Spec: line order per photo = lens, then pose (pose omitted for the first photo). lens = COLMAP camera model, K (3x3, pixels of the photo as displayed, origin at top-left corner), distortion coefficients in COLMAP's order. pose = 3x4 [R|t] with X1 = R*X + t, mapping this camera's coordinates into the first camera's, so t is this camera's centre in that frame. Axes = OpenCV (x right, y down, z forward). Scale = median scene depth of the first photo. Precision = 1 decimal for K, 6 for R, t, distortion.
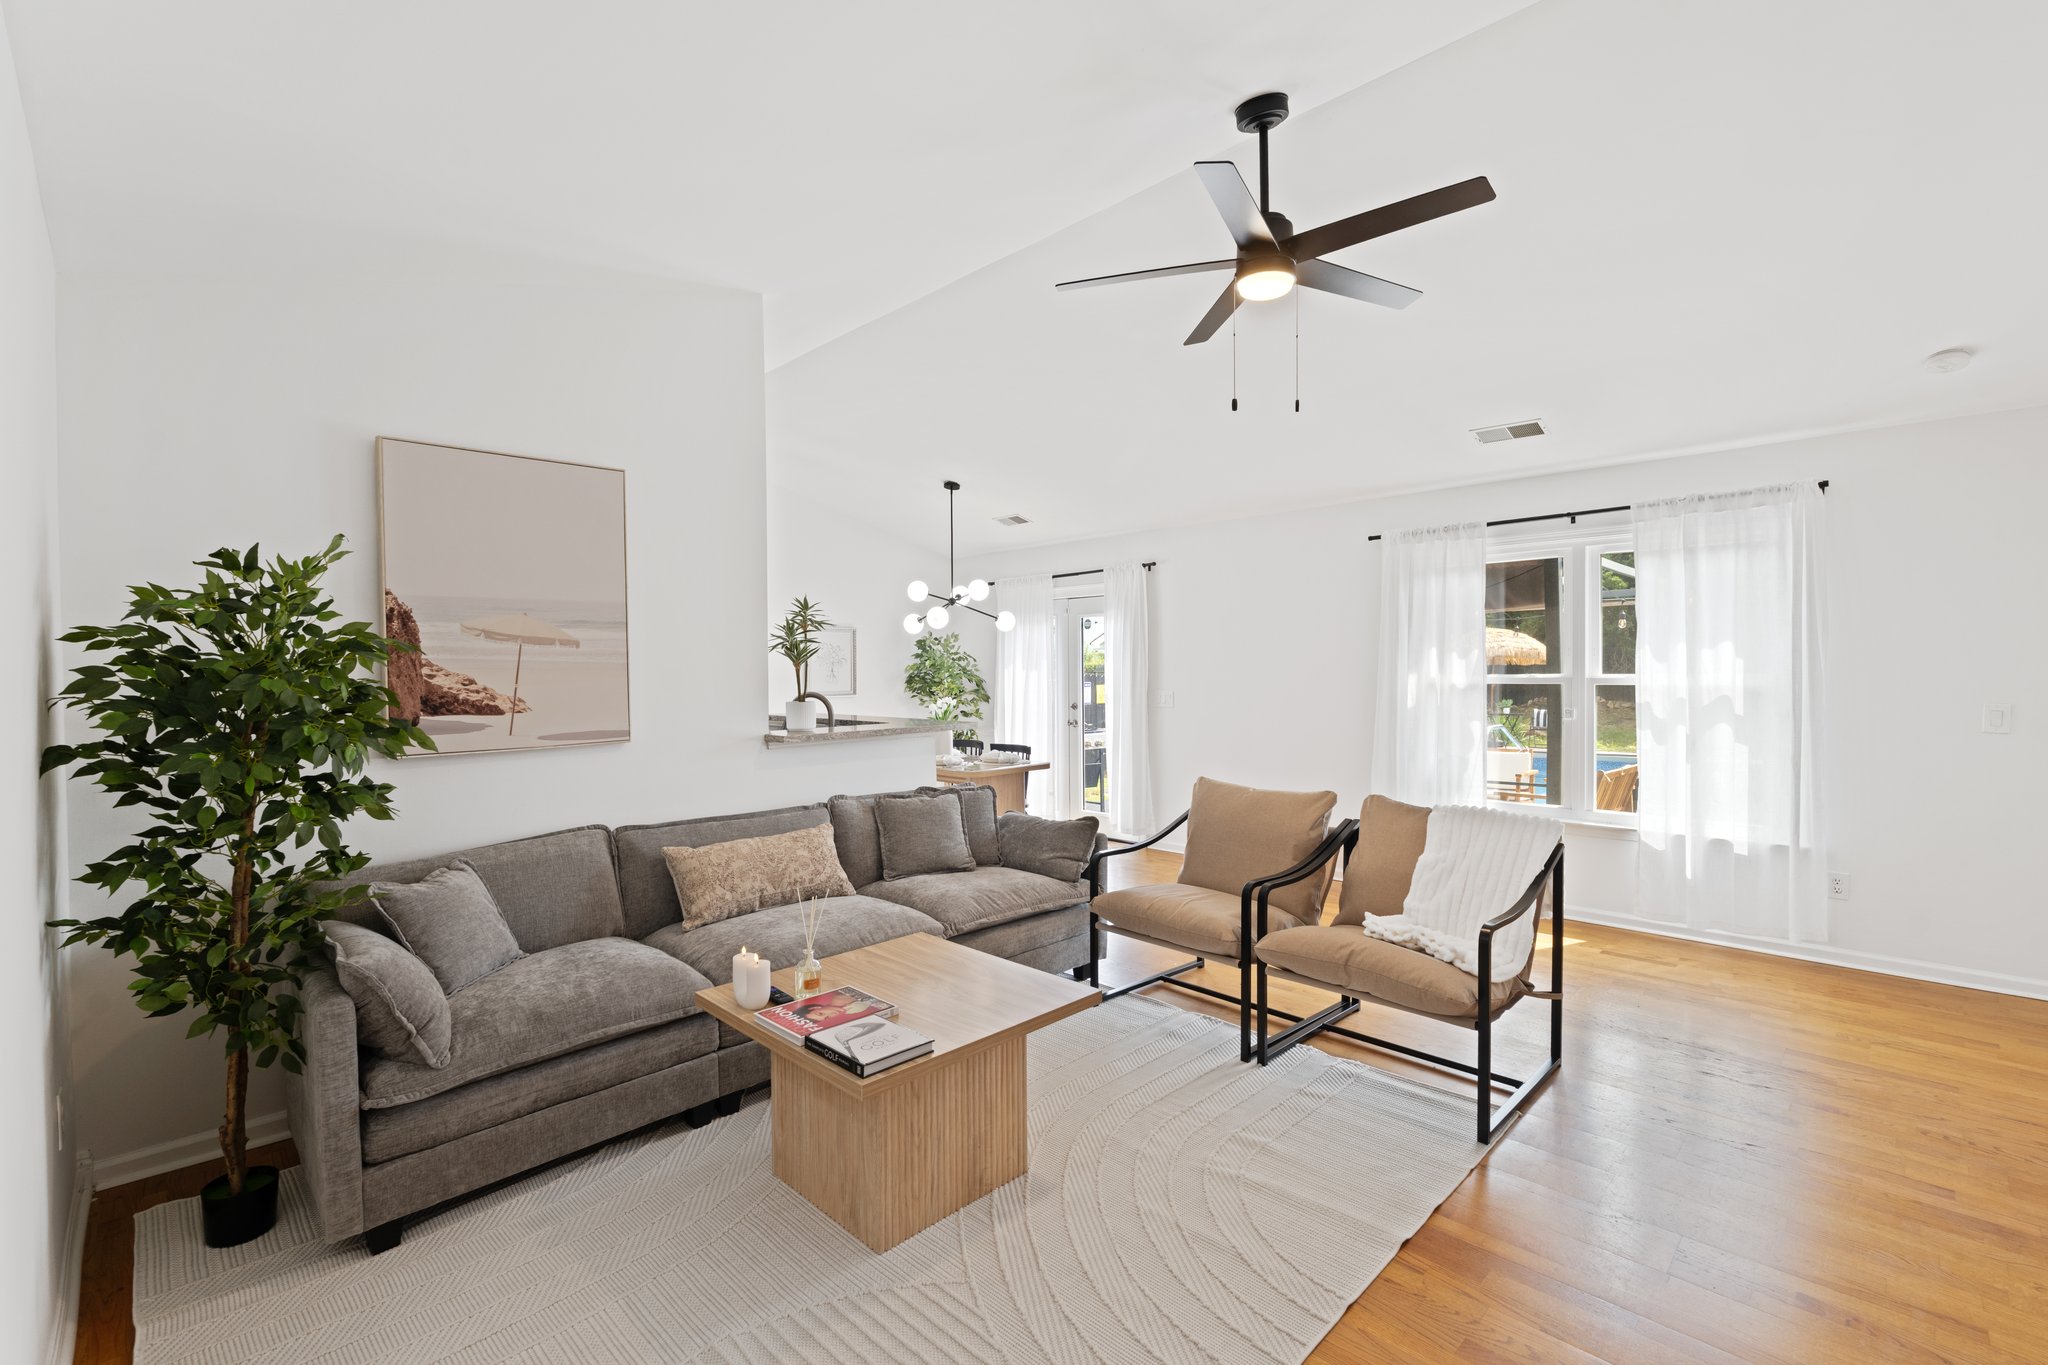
lens RADIAL K [[916.1, 0, 1024.8], [0, 916.1, 683.0], [0, 0, 1]] dist [-0.002817, 0.000627]
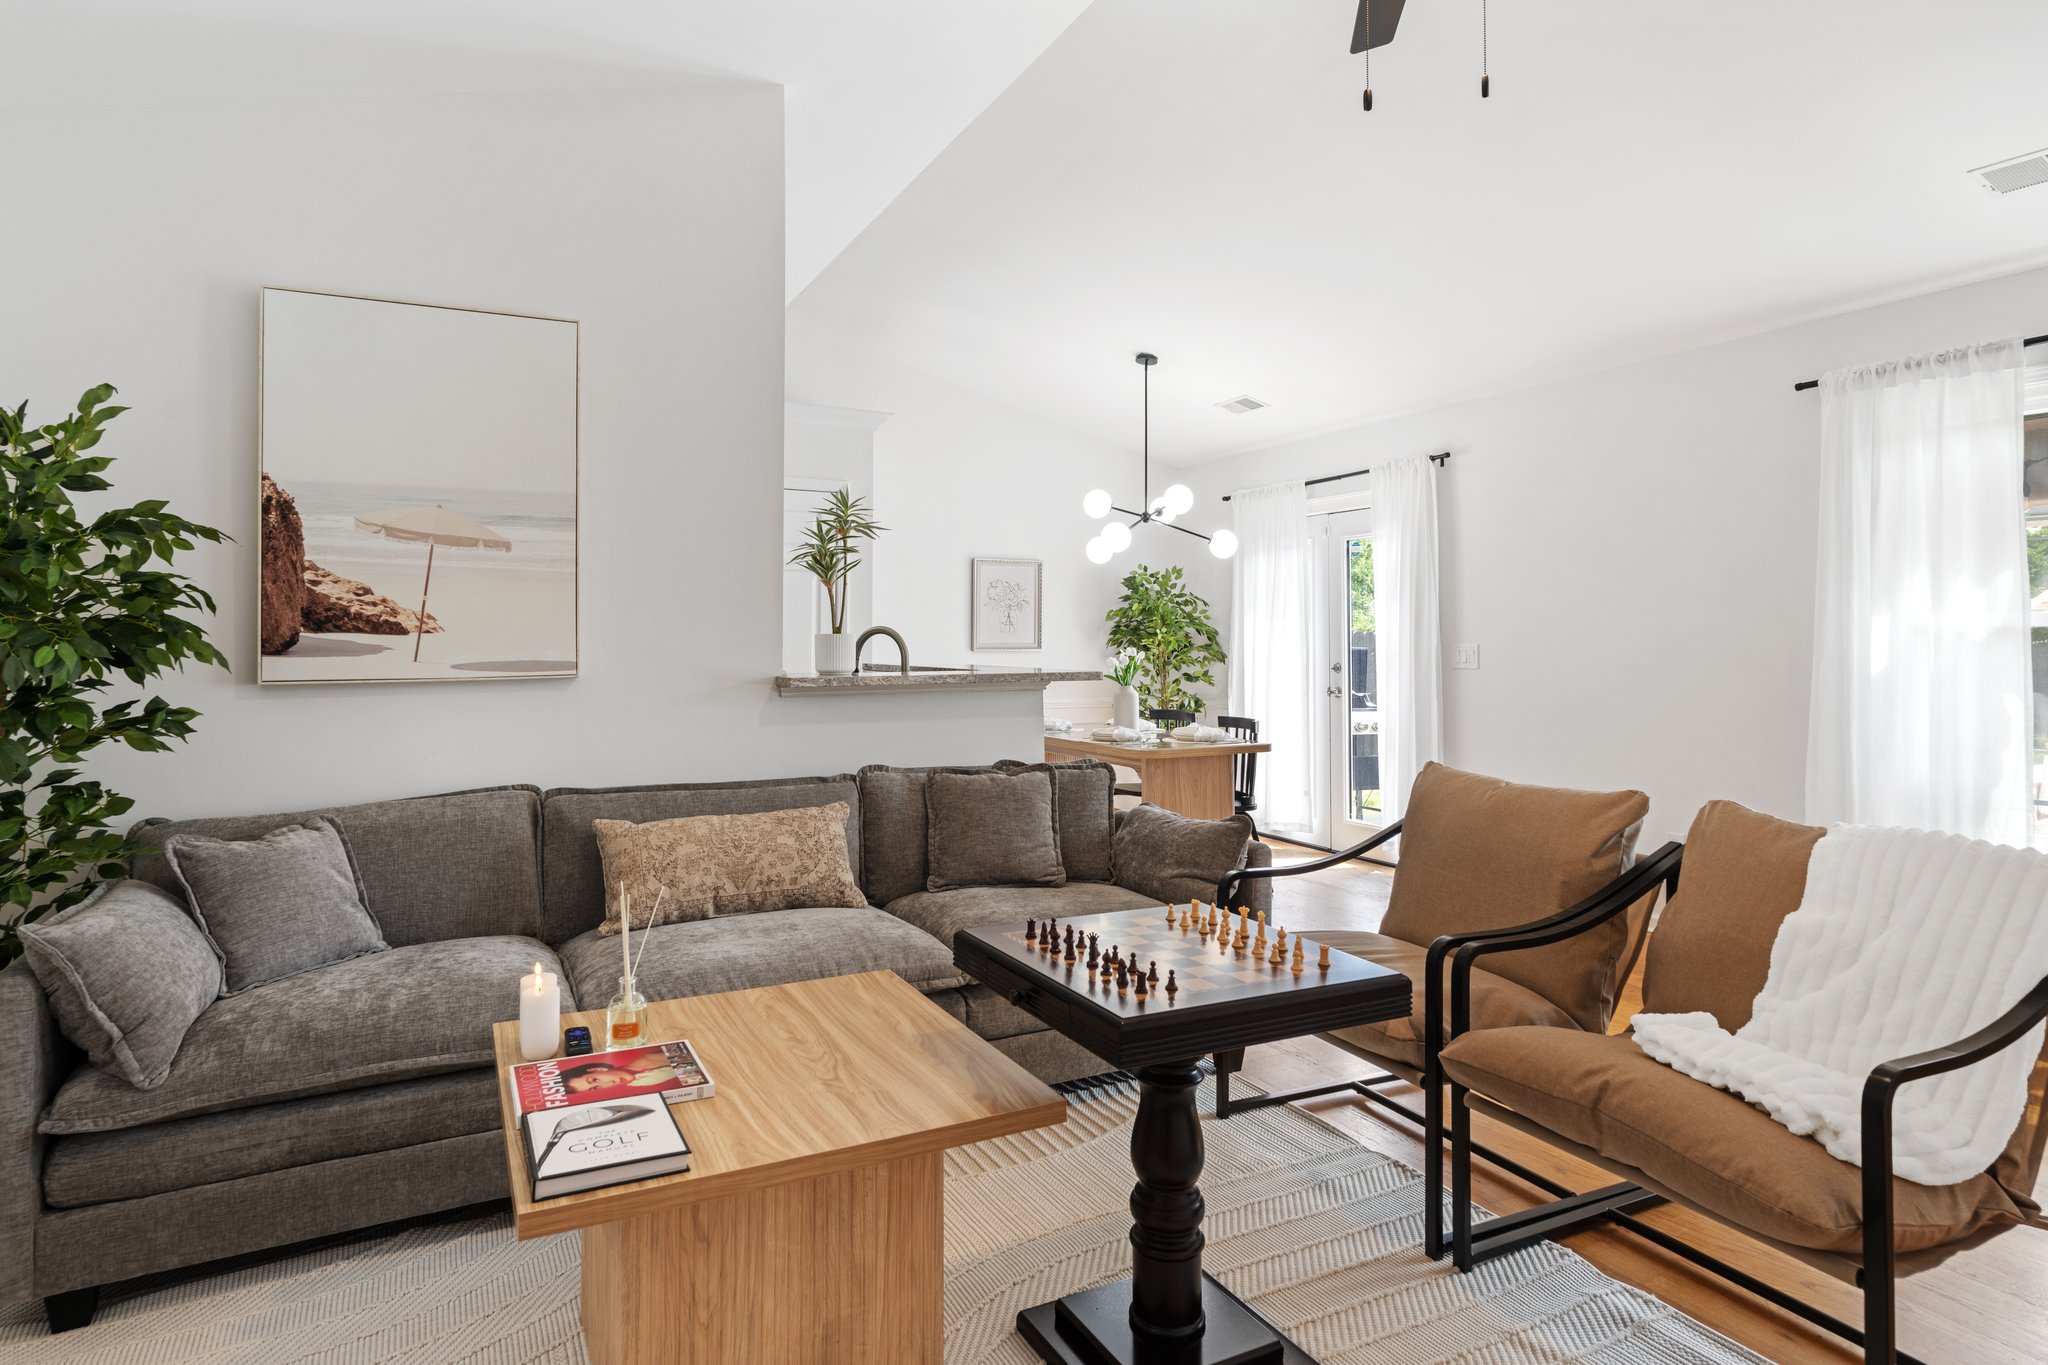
lens RADIAL K [[1138.0, 0, 1022.5], [0, 1138.0, 607.1], [0, 0, 1]] dist [-0.001491, -0.000898]
pose [[0.948917, -0.002710, -0.315515, 0.227484], [-0.011773, 0.998963, -0.043987, 0.046605], [0.315307, 0.045455, 0.947900, 0.240662]]
